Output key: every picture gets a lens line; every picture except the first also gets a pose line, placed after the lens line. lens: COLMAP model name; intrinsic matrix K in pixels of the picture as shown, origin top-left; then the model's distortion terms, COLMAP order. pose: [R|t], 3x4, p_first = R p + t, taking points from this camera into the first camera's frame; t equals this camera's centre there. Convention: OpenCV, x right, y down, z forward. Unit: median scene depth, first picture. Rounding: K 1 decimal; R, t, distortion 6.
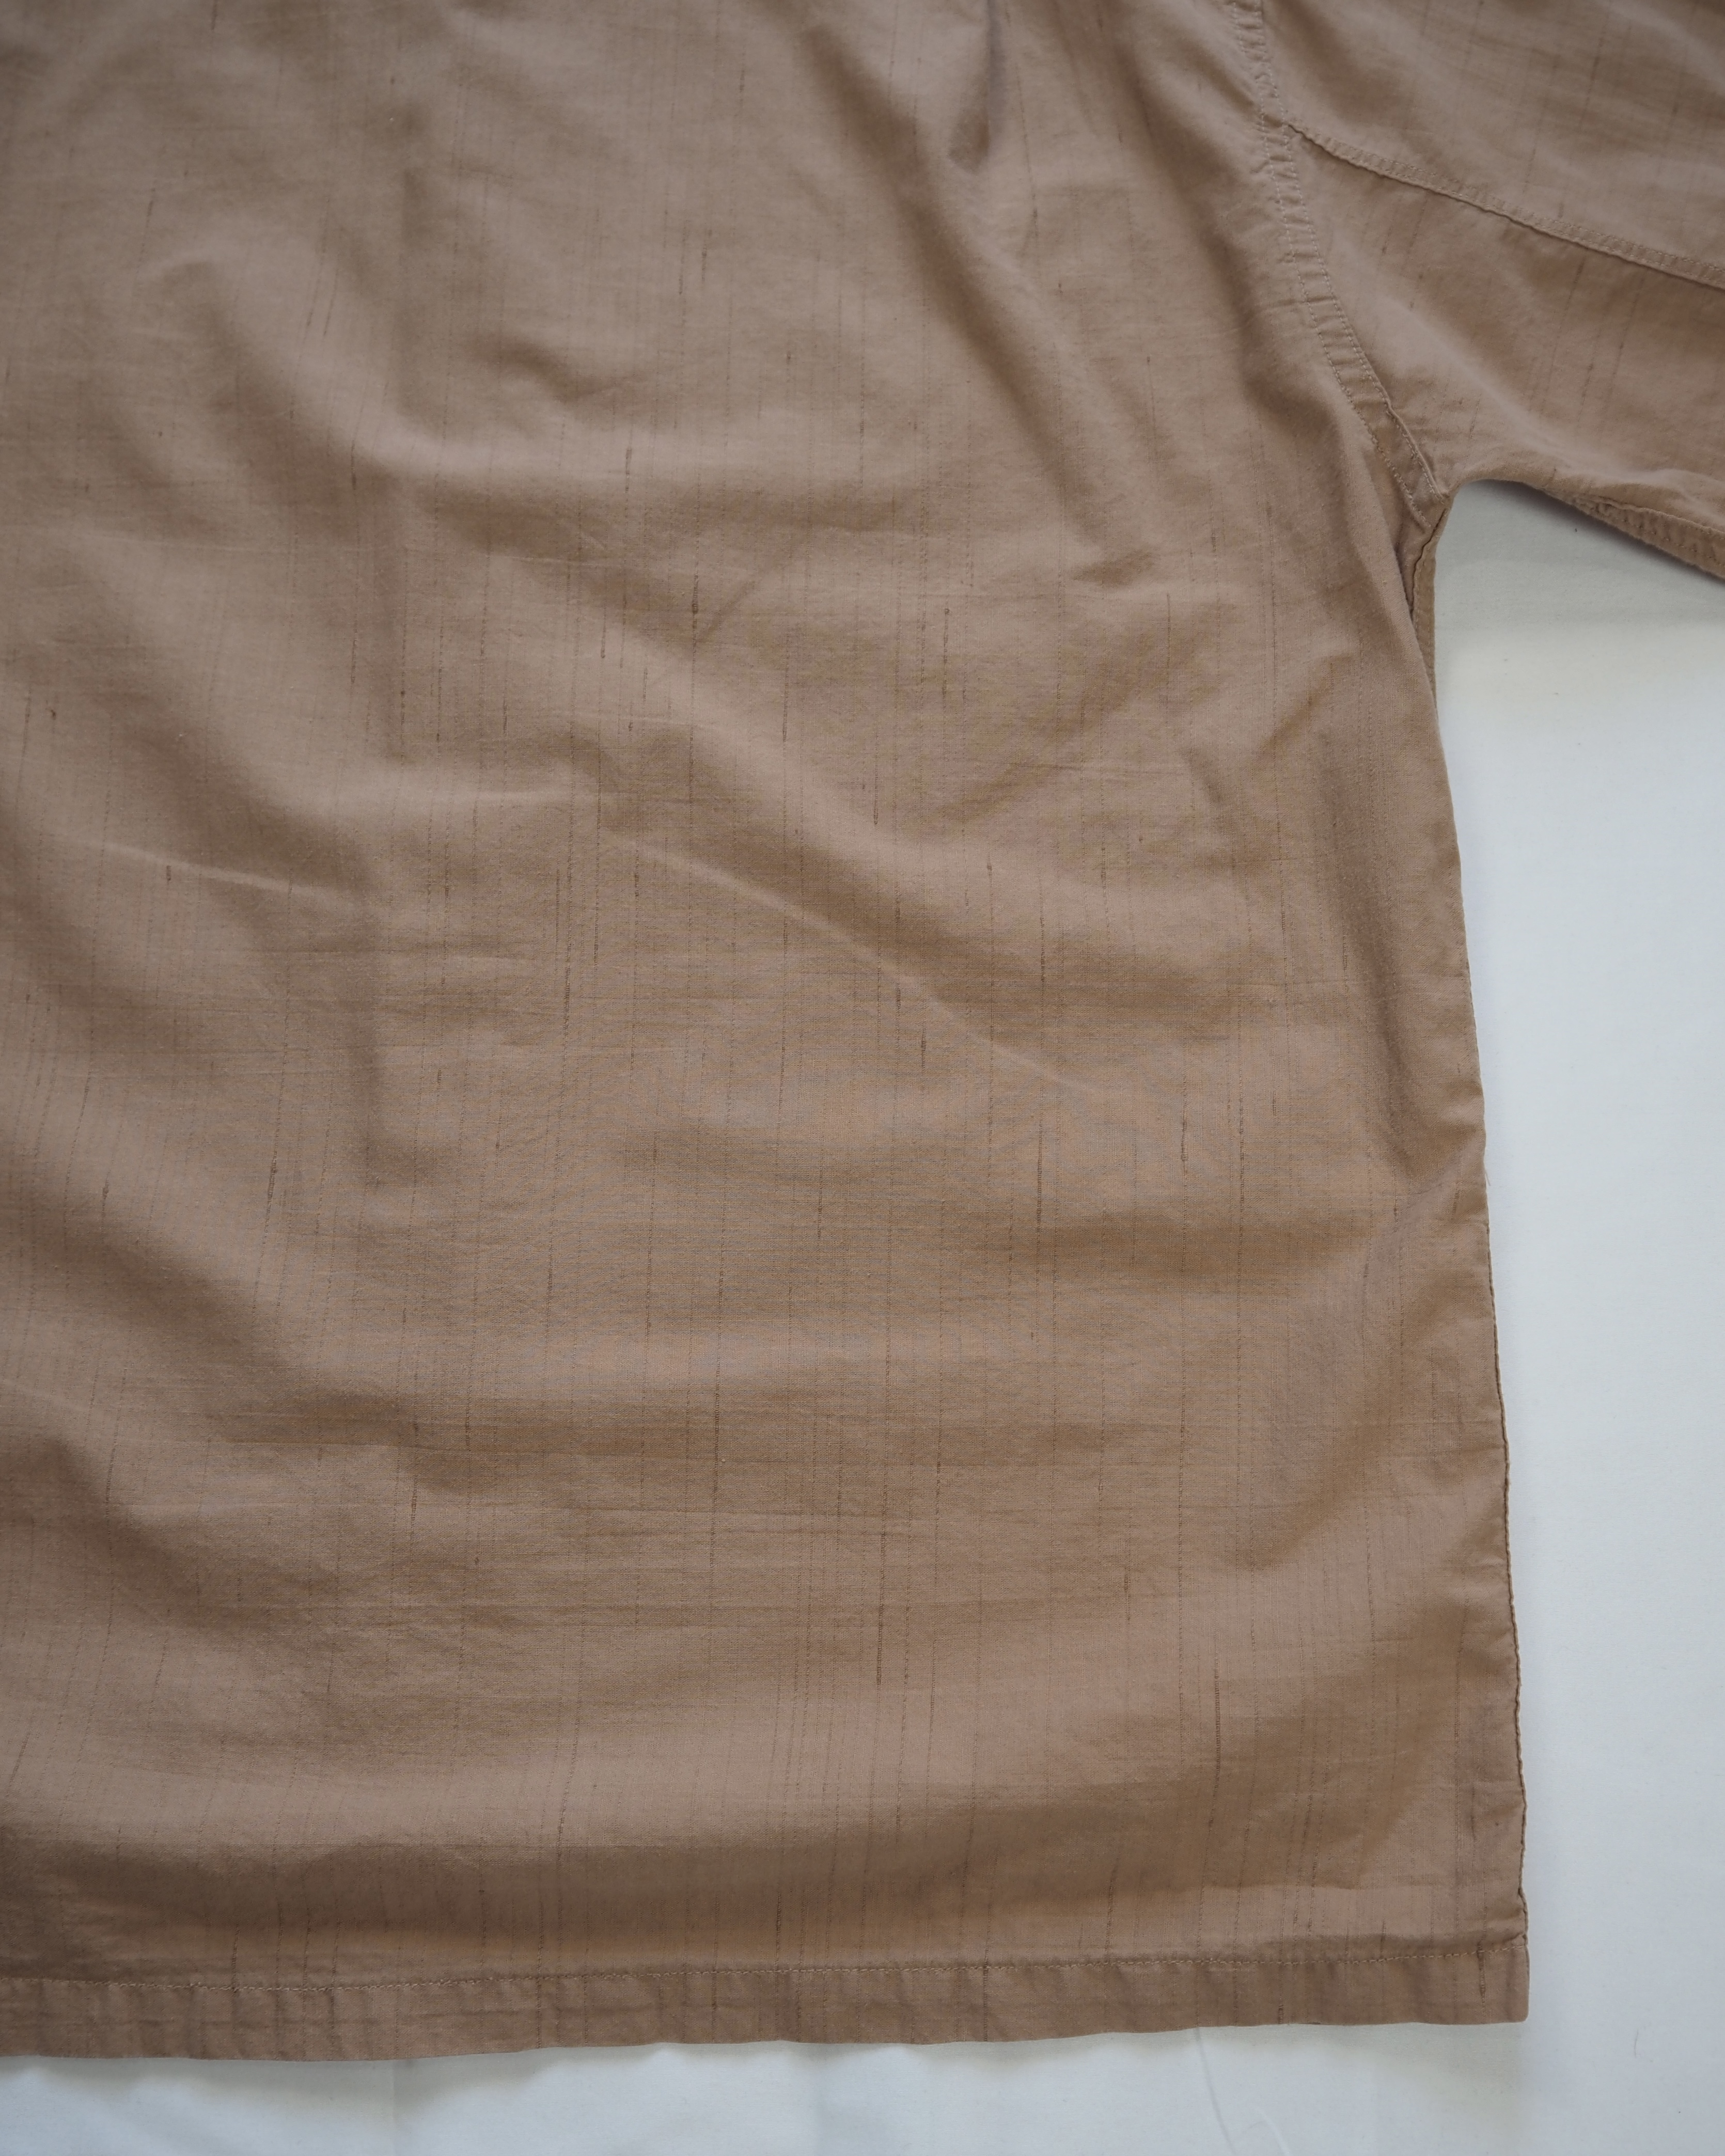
lens RADIAL K [[1918.7, 0, 967.6], [0, 1918.7, 1200.5], [0, 0, 1]] dist [-0.045856, 0.012093]
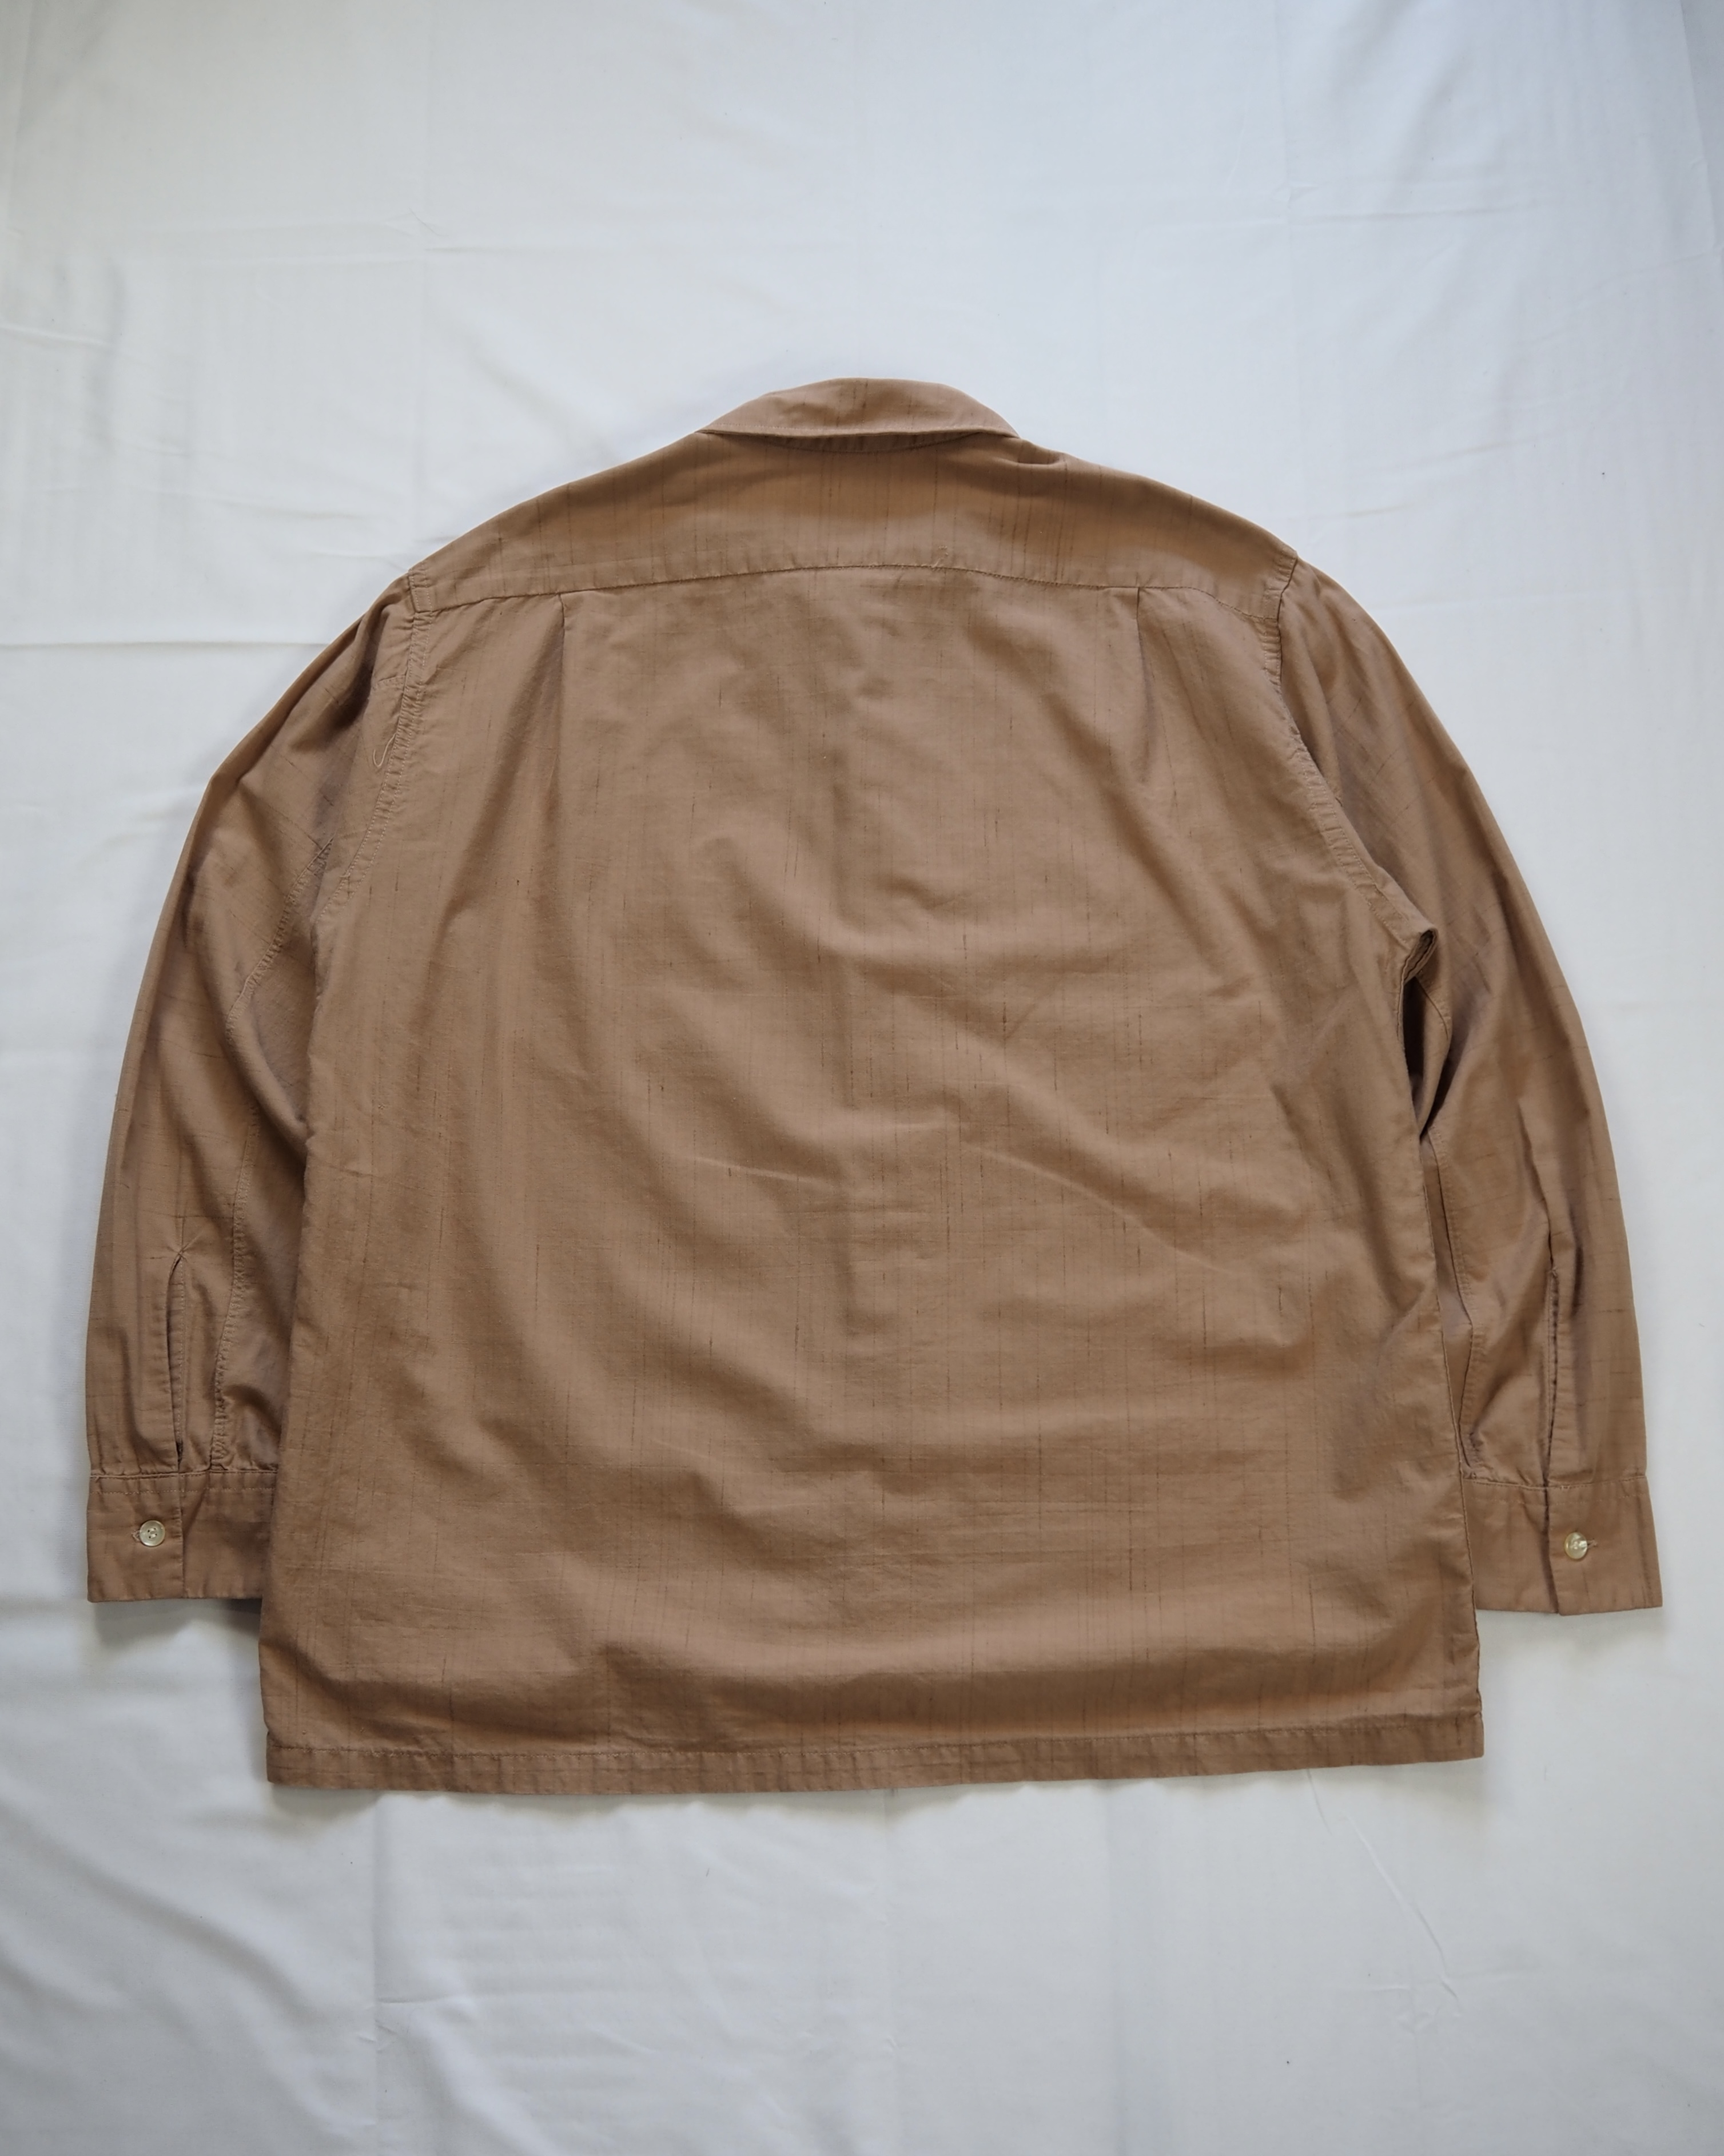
lens RADIAL K [[2115.6, 0, 872.4], [0, 2115.6, 1235.9], [0, 0, 1]] dist [-0.068171, 0.001246]
pose [[0.997758, -0.033015, -0.058215, -0.166390], [0.029051, 0.997285, -0.067661, 0.036790], [0.060290, 0.065818, 0.996009, -1.099418]]
